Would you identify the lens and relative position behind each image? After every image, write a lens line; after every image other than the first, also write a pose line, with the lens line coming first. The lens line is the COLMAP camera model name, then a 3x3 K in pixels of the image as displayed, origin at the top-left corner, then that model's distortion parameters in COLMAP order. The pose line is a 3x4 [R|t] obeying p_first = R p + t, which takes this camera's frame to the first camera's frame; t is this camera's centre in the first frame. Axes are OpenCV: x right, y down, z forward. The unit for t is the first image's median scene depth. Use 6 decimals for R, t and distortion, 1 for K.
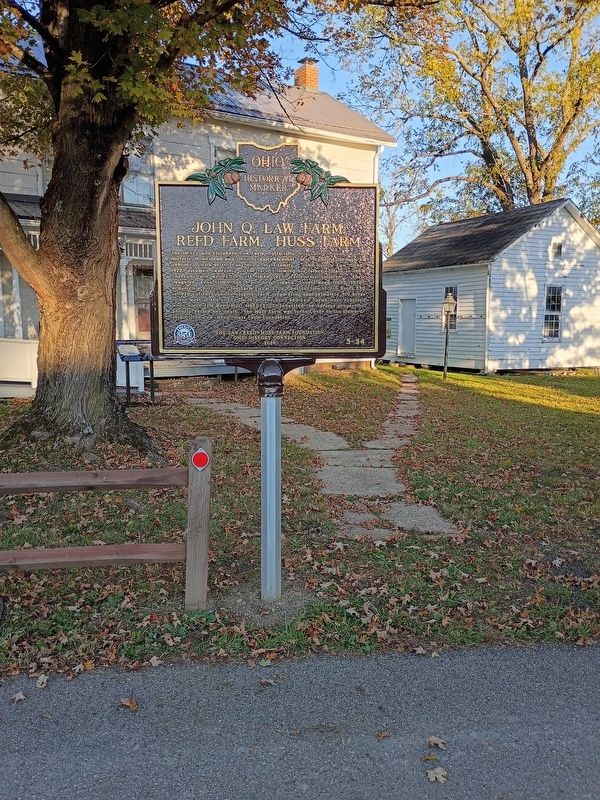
lens RADIAL K [[658.6, 0, 300.0], [0, 658.6, 400.0], [0, 0, 1]] dist [0.007921, -0.005249]
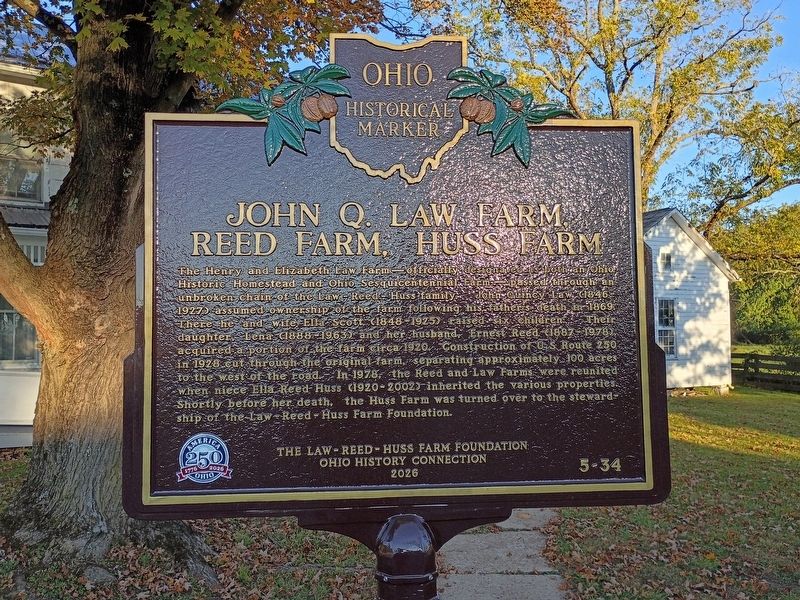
lens RADIAL K [[674.7, 0, 400.0], [0, 674.7, 300.0], [0, 0, 1]] dist [-0.000535, -0.006684]
pose [[0.999701, -0.009813, 0.022410, -0.008109], [0.013447, 0.985654, -0.168239, -0.017469], [-0.020437, 0.168490, 0.985491, 0.076911]]
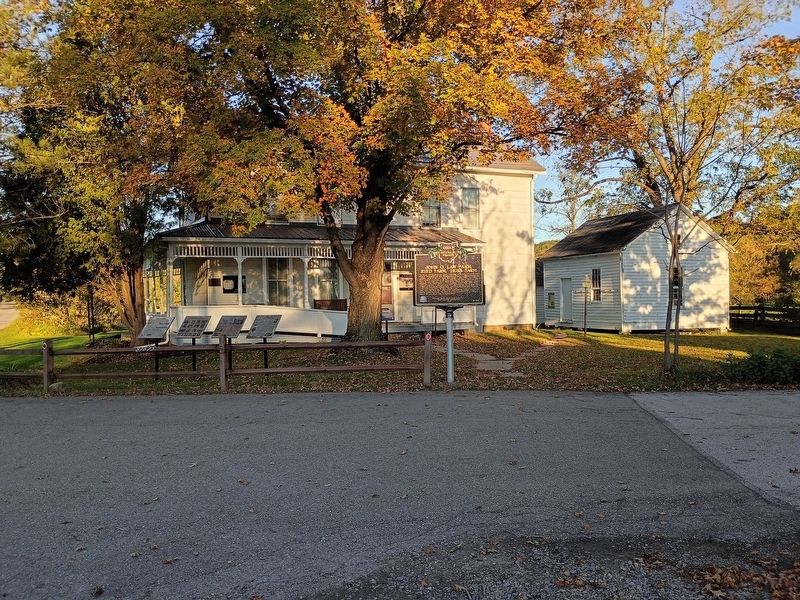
lens RADIAL K [[669.9, 0, 399.7], [0, 669.9, 312.7], [0, 0, 1]] dist [0.002292, 0.000217]
pose [[0.990255, -0.009061, -0.138974, 0.028364], [-0.004714, 0.995129, -0.098472, 0.049124], [0.139189, 0.098167, 0.985388, -0.382958]]
